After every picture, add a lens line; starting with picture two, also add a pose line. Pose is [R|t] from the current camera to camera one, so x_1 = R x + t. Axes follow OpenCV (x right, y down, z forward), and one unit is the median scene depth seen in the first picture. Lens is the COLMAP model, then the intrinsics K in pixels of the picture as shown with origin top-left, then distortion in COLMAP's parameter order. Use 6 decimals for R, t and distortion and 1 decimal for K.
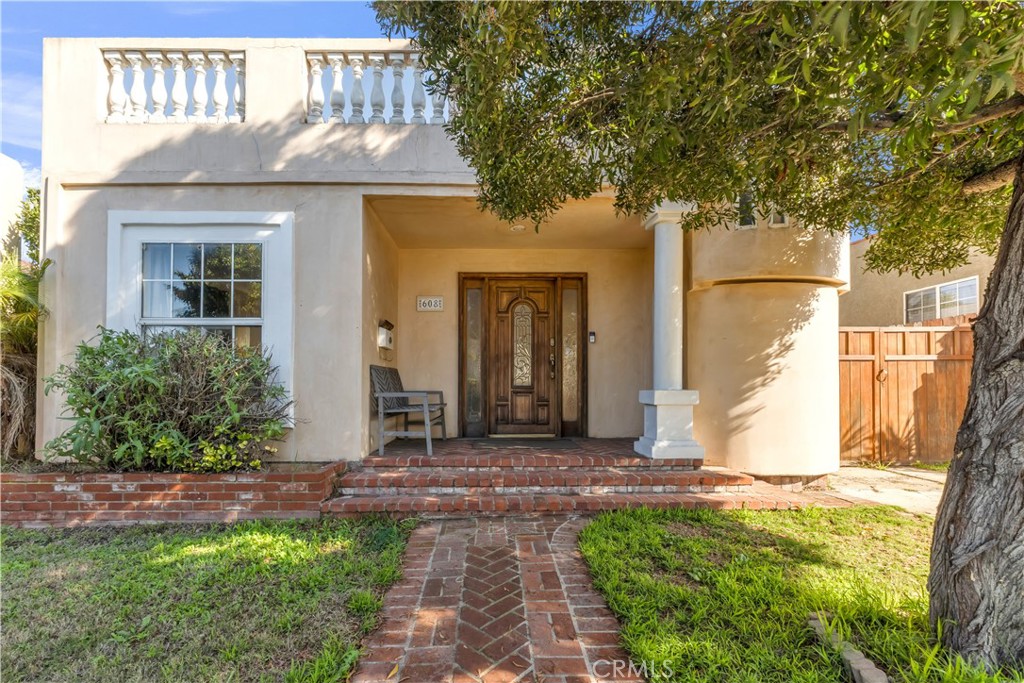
lens RADIAL K [[441.4, 0, 510.4], [0, 441.4, 384.2], [0, 0, 1]] dist [0.001361, 0.000109]
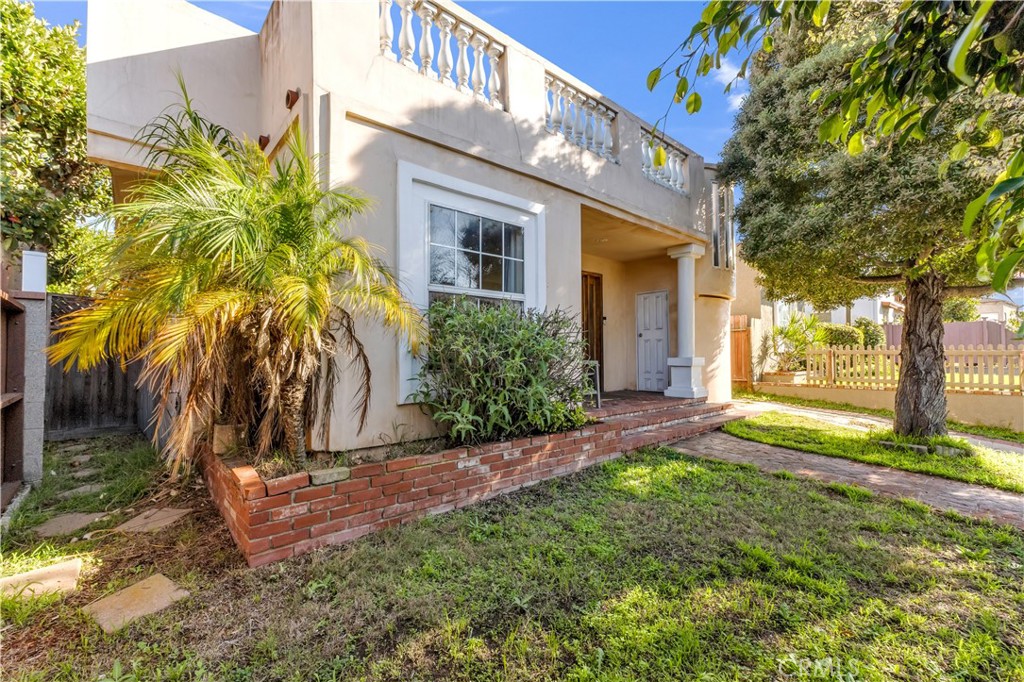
lens RADIAL K [[435.2, 0, 512.5], [0, 435.2, 347.0], [0, 0, 1]] dist [0.000159, 0.000289]
pose [[0.770783, 0.009895, 0.637021, -1.281933], [0.000669, 0.999866, -0.016341, -0.000006], [-0.637097, 0.013022, 0.770673, 0.179857]]
